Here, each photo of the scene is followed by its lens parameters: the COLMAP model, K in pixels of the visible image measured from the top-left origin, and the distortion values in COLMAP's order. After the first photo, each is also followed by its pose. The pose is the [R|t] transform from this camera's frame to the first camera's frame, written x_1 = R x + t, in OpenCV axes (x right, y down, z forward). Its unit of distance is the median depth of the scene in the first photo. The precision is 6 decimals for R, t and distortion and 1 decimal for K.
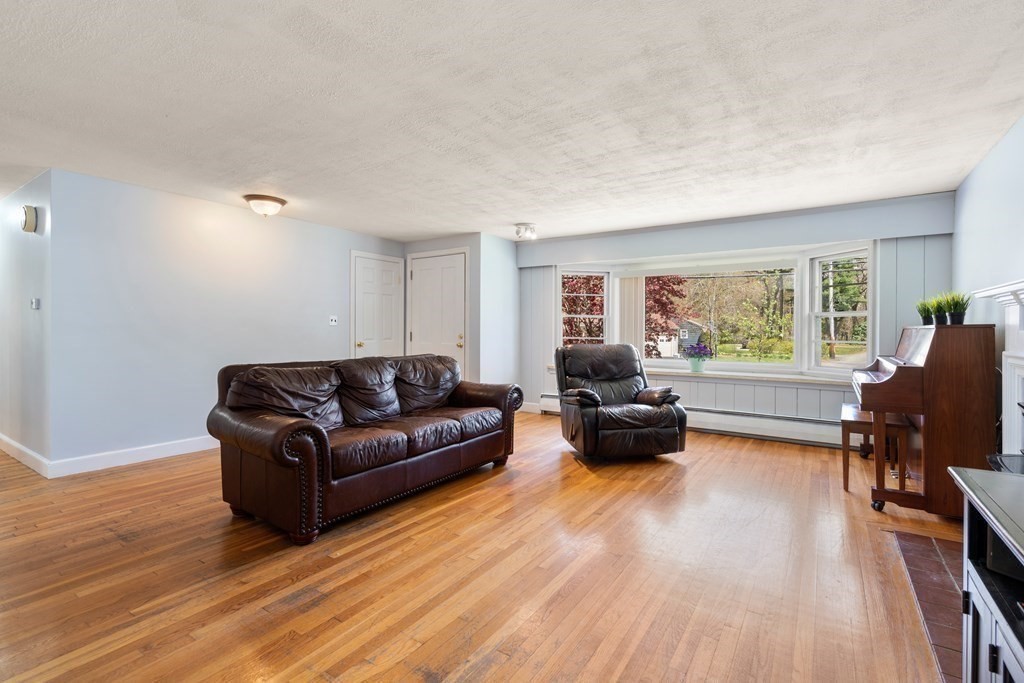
lens RADIAL K [[469.0, 0, 517.2], [0, 469.0, 335.7], [0, 0, 1]] dist [-0.008708, 0.003200]
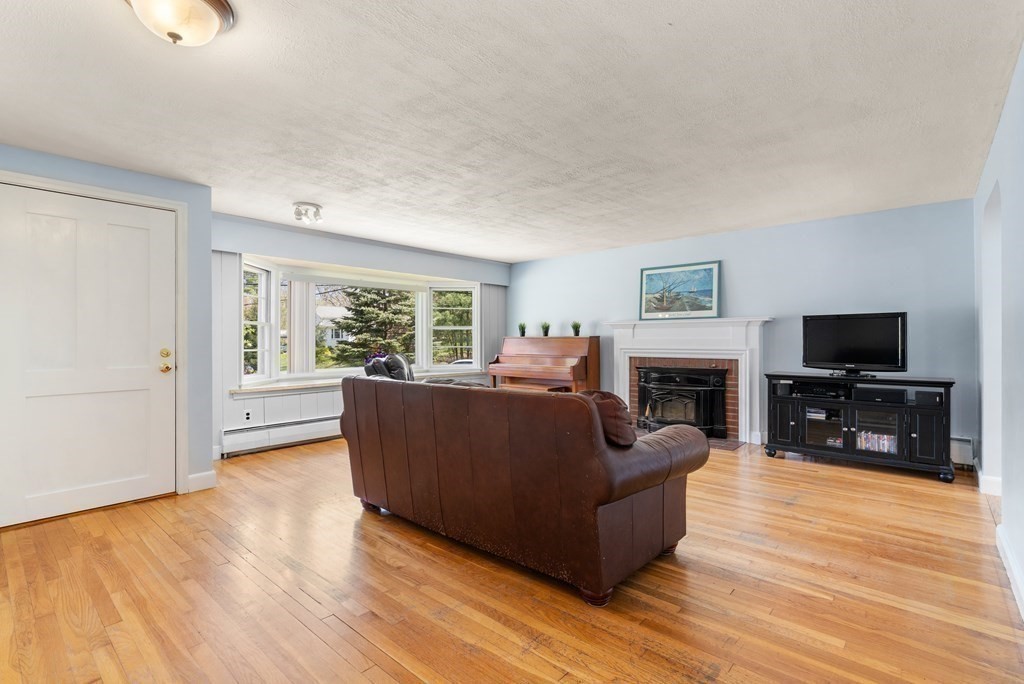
lens RADIAL K [[469.0, 0, 516.1], [0, 469.0, 339.8], [0, 0, 1]] dist [-0.008708, 0.003200]
pose [[0.148815, -0.004722, 0.988854, -0.980043], [0.017301, 0.999848, 0.002170, -0.012496], [-0.988714, 0.016785, 0.148874, 0.759292]]
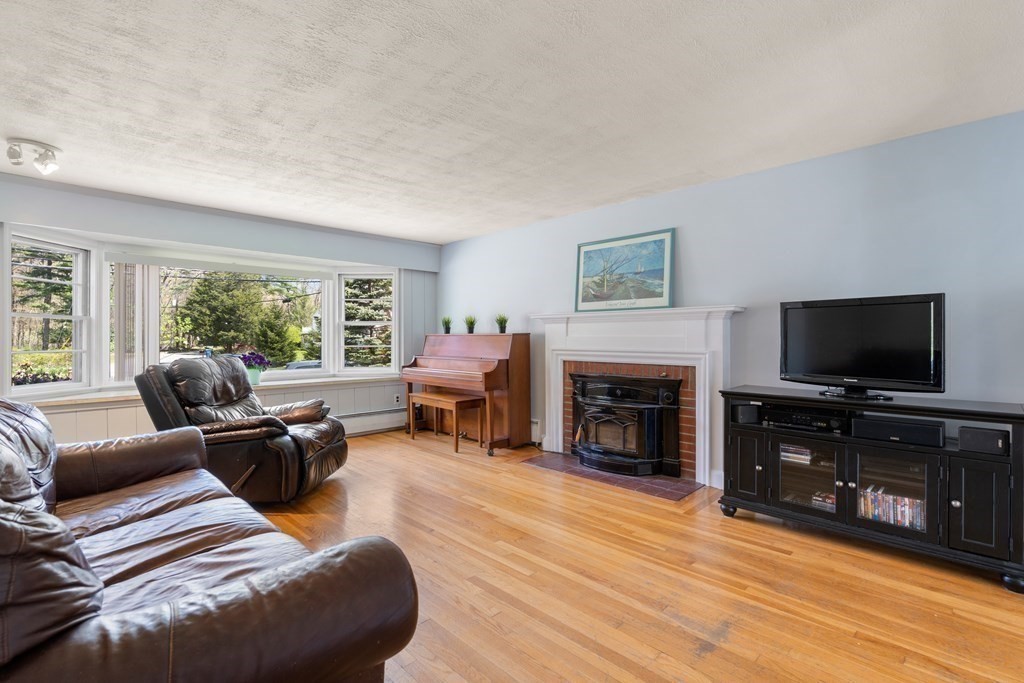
lens RADIAL K [[469.0, 0, 512.4], [0, 469.0, 338.8], [0, 0, 1]] dist [-0.008708, 0.003200]
pose [[0.209674, -0.008117, 0.977738, -0.552693], [0.016327, 0.999855, 0.004800, -0.008703], [-0.977635, 0.014957, 0.209776, 0.487553]]
